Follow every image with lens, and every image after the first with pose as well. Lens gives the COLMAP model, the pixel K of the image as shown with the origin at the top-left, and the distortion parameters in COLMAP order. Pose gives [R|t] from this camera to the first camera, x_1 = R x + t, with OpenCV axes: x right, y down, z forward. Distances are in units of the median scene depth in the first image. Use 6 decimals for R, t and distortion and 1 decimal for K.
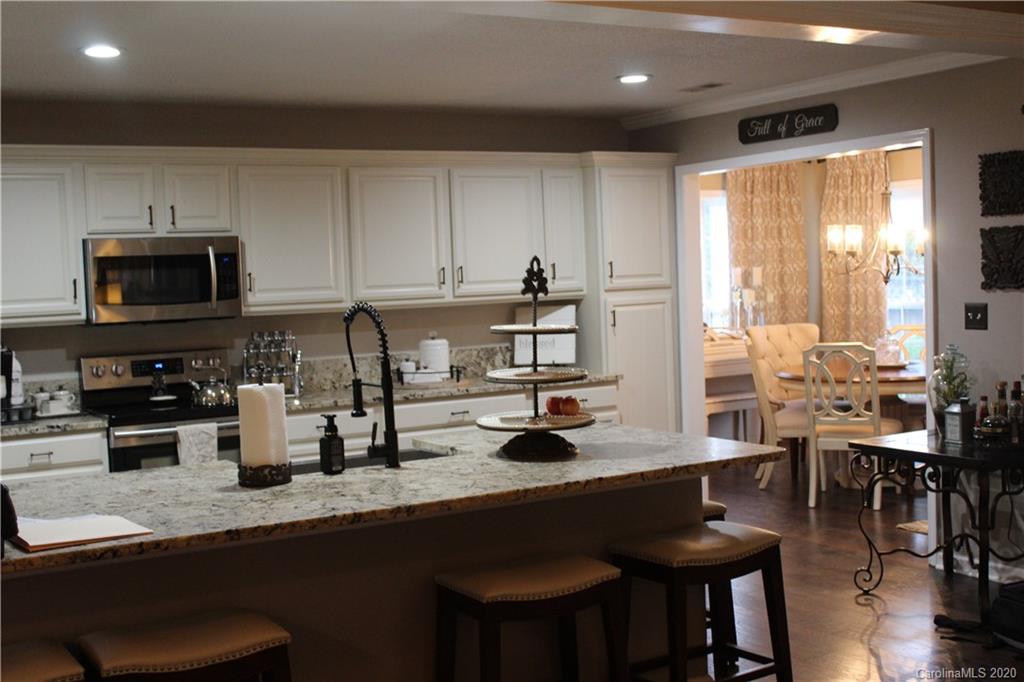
lens RADIAL K [[1223.8, 0, 508.4], [0, 1223.8, 346.4], [0, 0, 1]] dist [-0.097674, 0.000000]
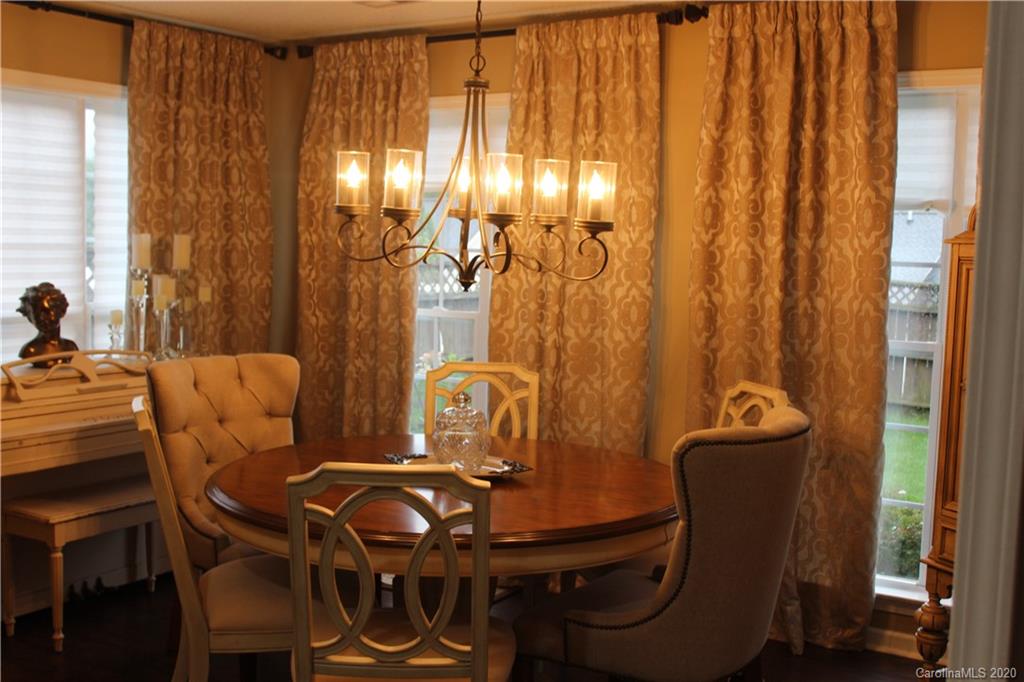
lens RADIAL K [[1167.1, 0, 511.4], [0, 1167.1, 344.7], [0, 0, 1]] dist [-0.098733, 0.000000]
pose [[0.892990, 0.020143, 0.449626, 0.105056], [-0.032241, 0.999294, 0.019267, -0.031090], [-0.448920, -0.031701, 0.893009, 0.476197]]
